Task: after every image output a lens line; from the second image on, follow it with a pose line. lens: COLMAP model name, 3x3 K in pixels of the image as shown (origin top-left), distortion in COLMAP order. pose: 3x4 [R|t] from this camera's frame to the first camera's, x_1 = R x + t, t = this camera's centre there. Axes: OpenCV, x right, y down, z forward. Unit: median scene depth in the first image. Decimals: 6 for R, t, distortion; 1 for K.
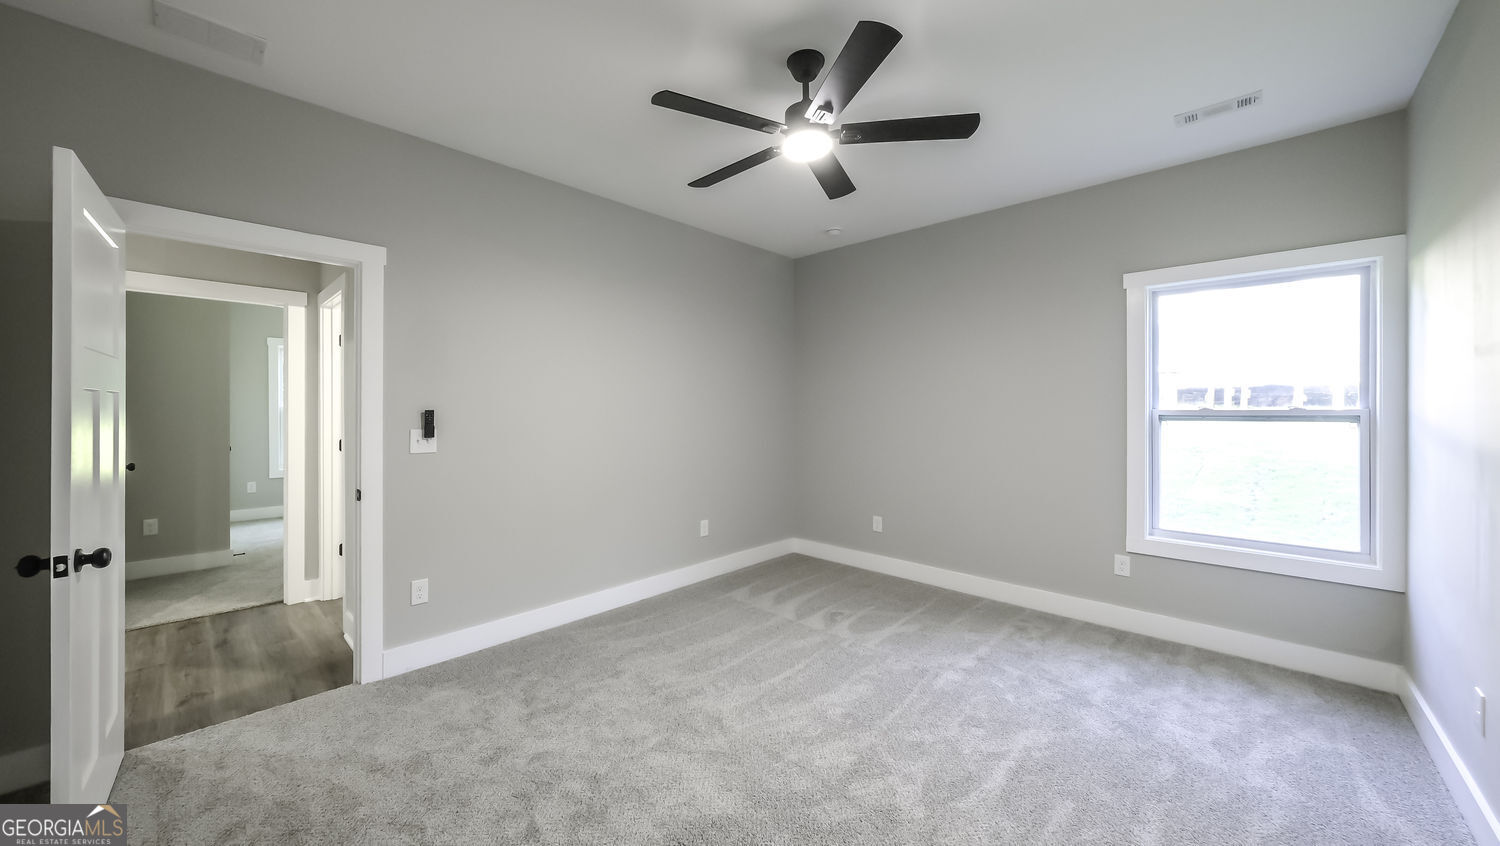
lens RADIAL K [[524.4, 0, 725.1], [0, 524.4, 415.4], [0, 0, 1]] dist [-0.011524, -0.000083]
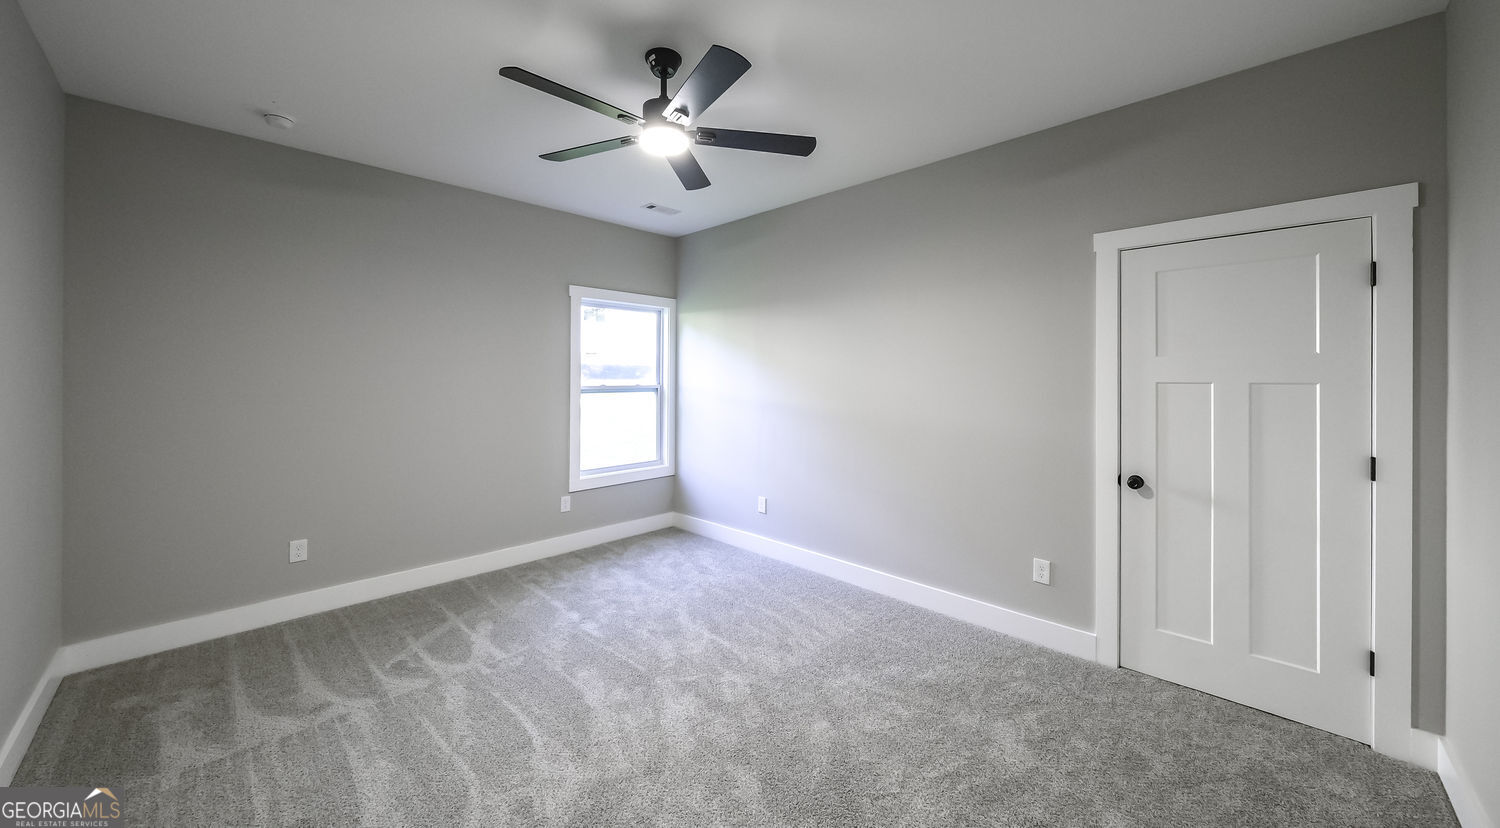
lens RADIAL K [[523.9, 0, 729.4], [0, 523.9, 375.2], [0, 0, 1]] dist [-0.000686, -0.000117]
pose [[0.028827, 0.011672, 0.999516, -0.610715], [0.018915, 0.999746, -0.012220, -0.015307], [-0.999405, 0.019258, 0.028599, 0.591200]]
